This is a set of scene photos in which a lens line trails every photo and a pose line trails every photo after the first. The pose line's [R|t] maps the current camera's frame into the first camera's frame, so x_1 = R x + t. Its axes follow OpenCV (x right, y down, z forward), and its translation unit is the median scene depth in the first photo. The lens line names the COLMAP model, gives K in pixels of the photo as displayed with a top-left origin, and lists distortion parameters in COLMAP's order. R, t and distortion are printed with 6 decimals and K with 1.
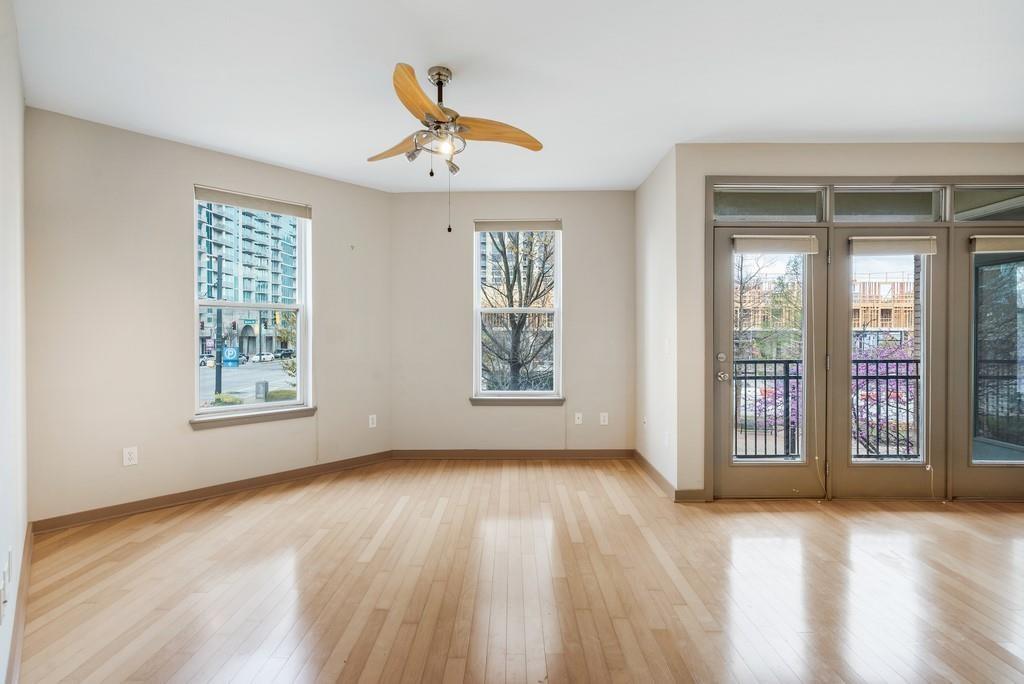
lens RADIAL K [[468.6, 0, 512.0], [0, 468.6, 342.0], [0, 0, 1]] dist [0.001152, 0.000513]
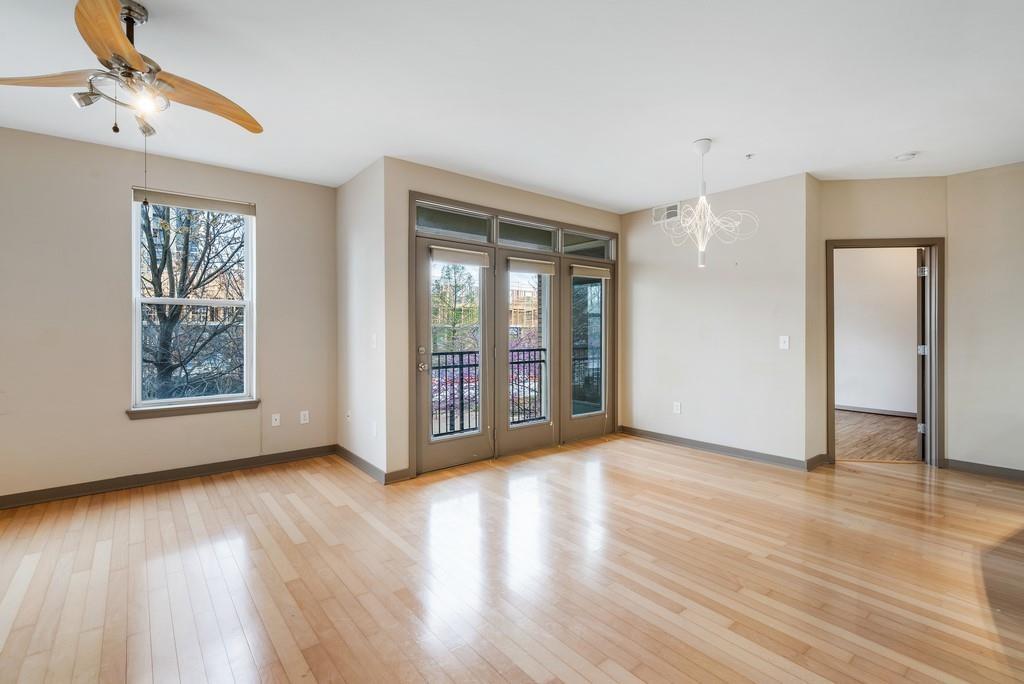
lens RADIAL K [[470.9, 0, 512.0], [0, 470.9, 342.0], [0, 0, 1]] dist [0.000630, 0.000587]
pose [[0.772550, -0.015571, 0.634763, -0.111157], [0.009995, 0.999874, 0.012362, -0.000283], [-0.634875, -0.003206, 0.772608, -0.031936]]
